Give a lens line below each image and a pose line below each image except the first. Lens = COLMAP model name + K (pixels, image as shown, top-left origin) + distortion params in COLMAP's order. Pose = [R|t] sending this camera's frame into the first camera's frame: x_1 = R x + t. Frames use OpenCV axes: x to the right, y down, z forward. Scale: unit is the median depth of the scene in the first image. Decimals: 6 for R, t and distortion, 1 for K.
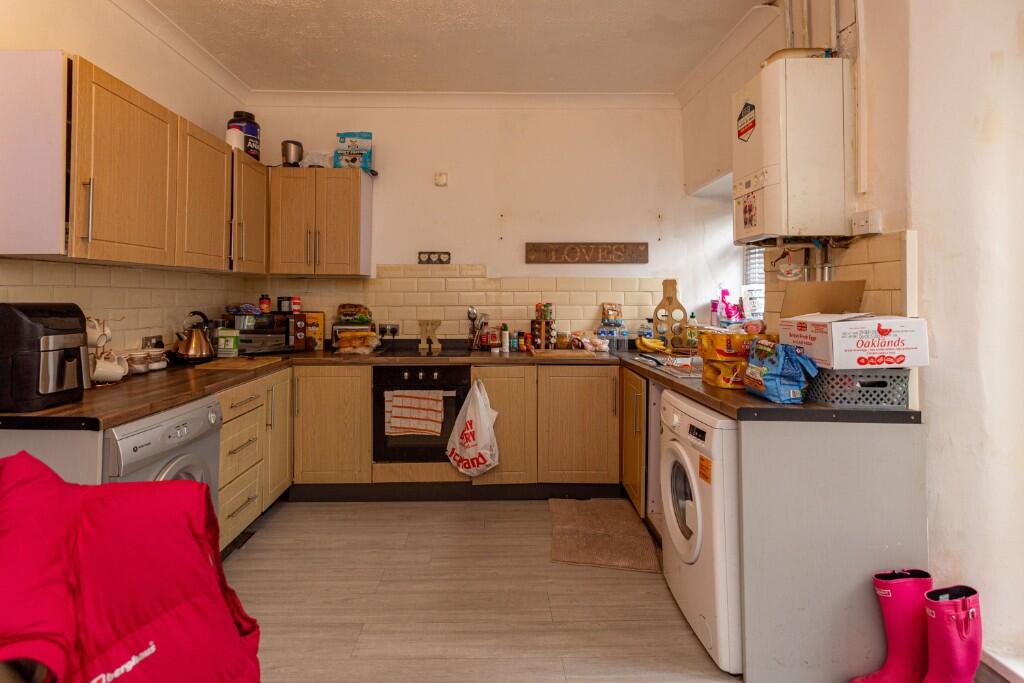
lens RADIAL K [[534.1, 0, 564.8], [0, 534.1, 273.4], [0, 0, 1]] dist [-0.000820, 0.001605]
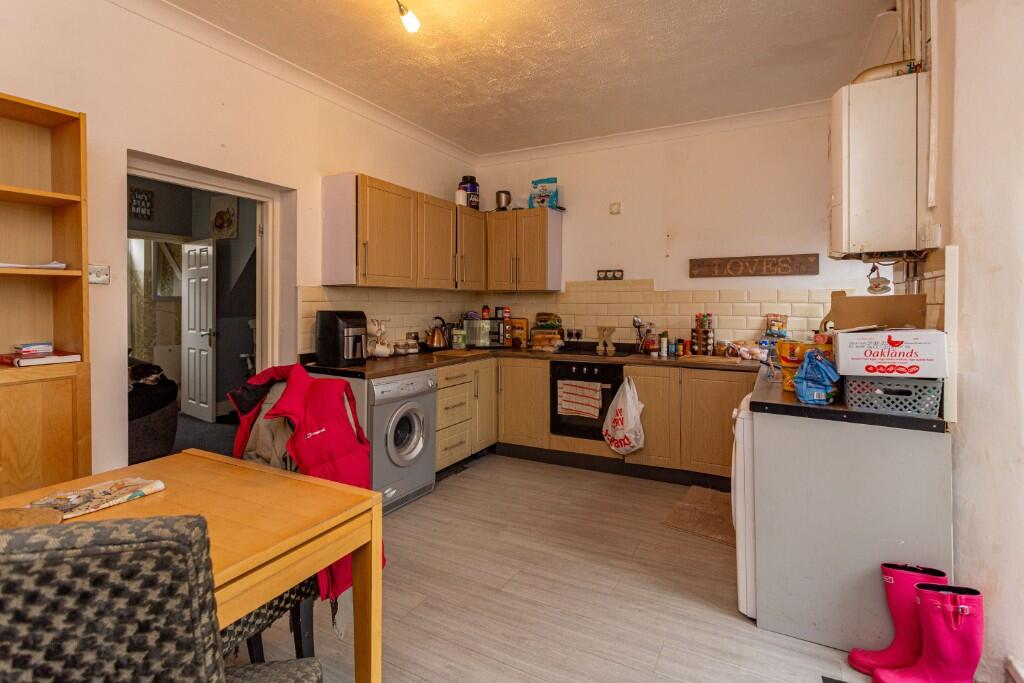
lens RADIAL K [[573.2, 0, 574.3], [0, 573.2, 287.6], [0, 0, 1]] dist [-0.000551, 0.000167]
pose [[0.880988, -0.011285, -0.473004, 0.359102], [0.016880, 0.999829, 0.007585, -0.014451], [0.472838, -0.014666, 0.881027, -0.205551]]
